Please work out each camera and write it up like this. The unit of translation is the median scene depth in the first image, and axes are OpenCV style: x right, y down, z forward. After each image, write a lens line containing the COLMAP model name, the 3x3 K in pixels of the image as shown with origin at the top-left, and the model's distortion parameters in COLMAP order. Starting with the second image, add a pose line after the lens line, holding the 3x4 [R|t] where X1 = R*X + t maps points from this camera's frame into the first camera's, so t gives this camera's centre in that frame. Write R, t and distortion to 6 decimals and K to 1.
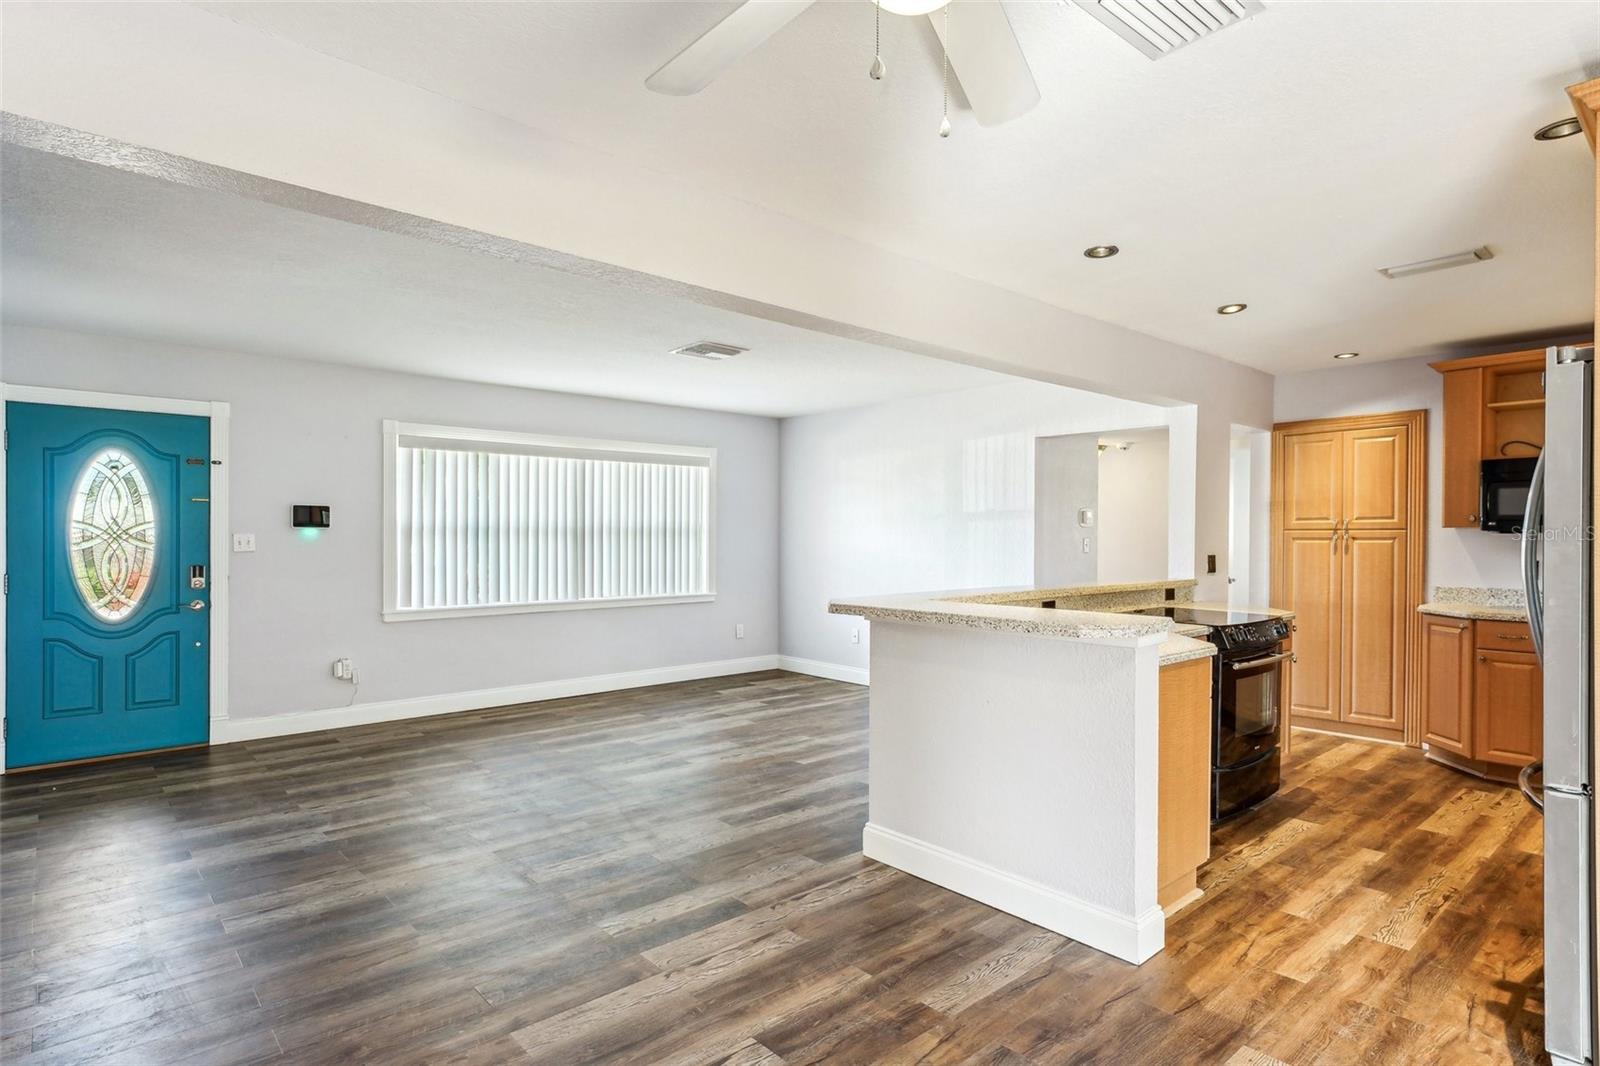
lens RADIAL K [[853.8, 0, 804.6], [0, 853.8, 541.1], [0, 0, 1]] dist [0.004425, -0.001977]
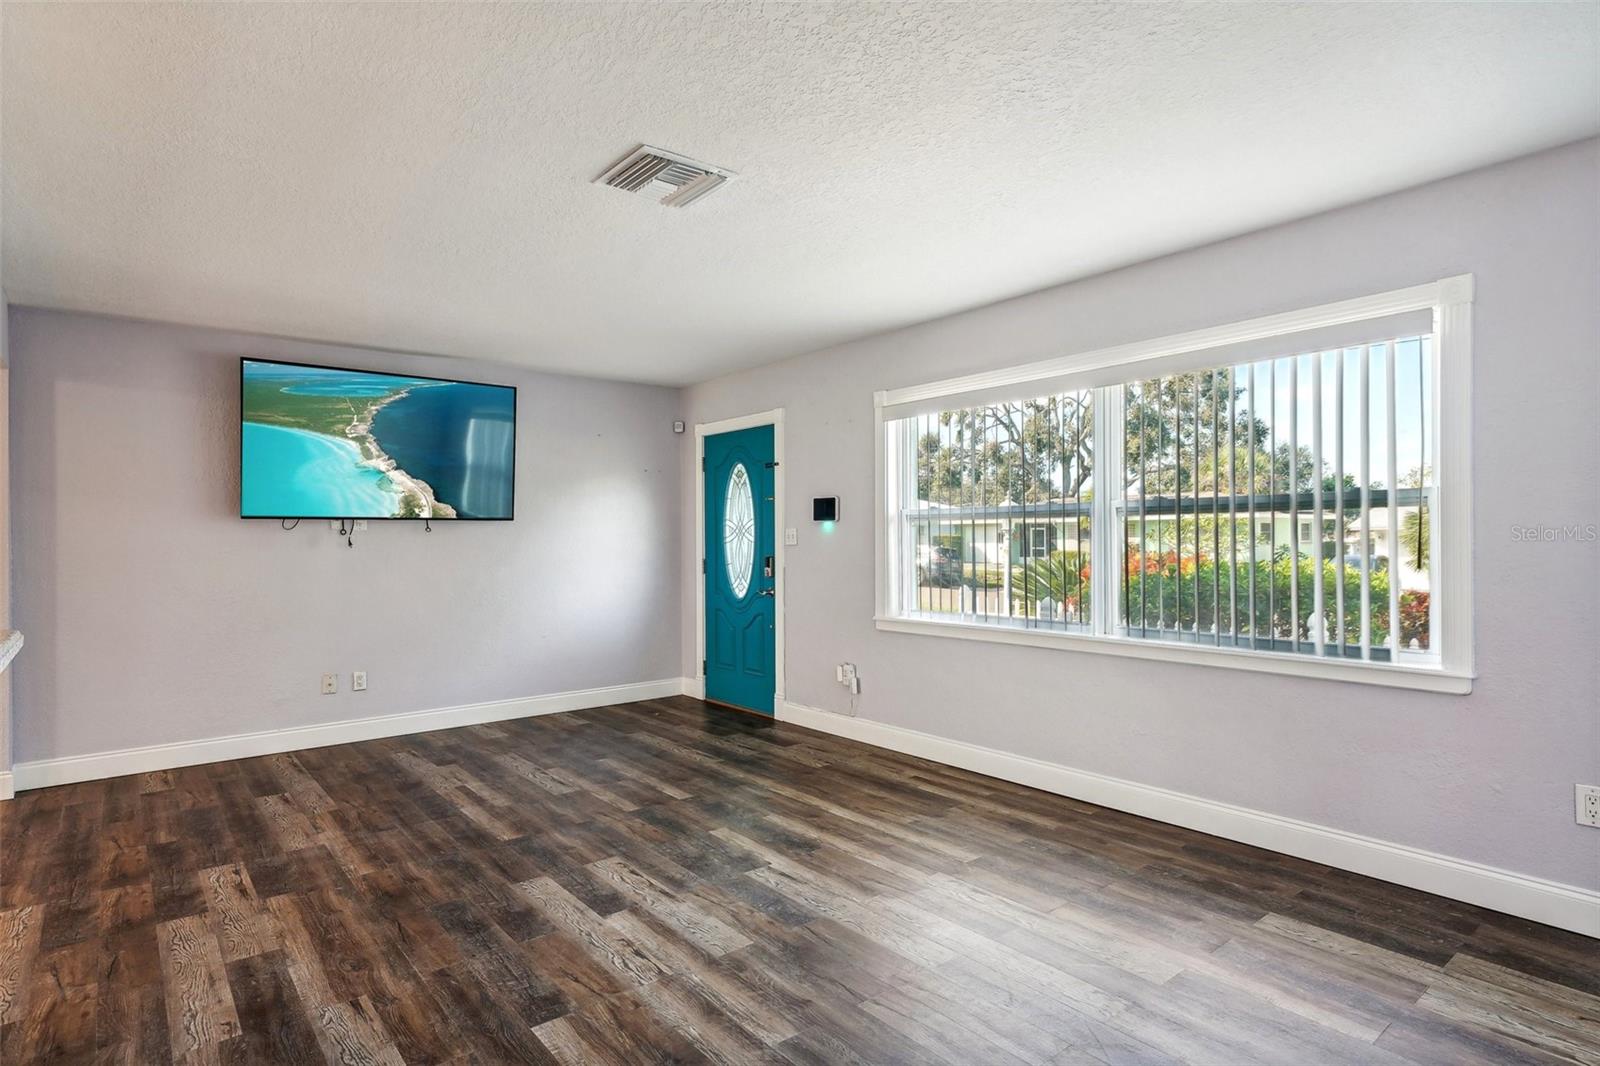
lens RADIAL K [[853.8, 0, 804.2], [0, 853.8, 523.6], [0, 0, 1]] dist [0.004425, -0.001977]
pose [[-0.051110, -0.016739, -0.998553, 0.421419], [0.002818, 0.999853, -0.016905, 0.003799], [0.998689, -0.003678, -0.051055, 1.106821]]
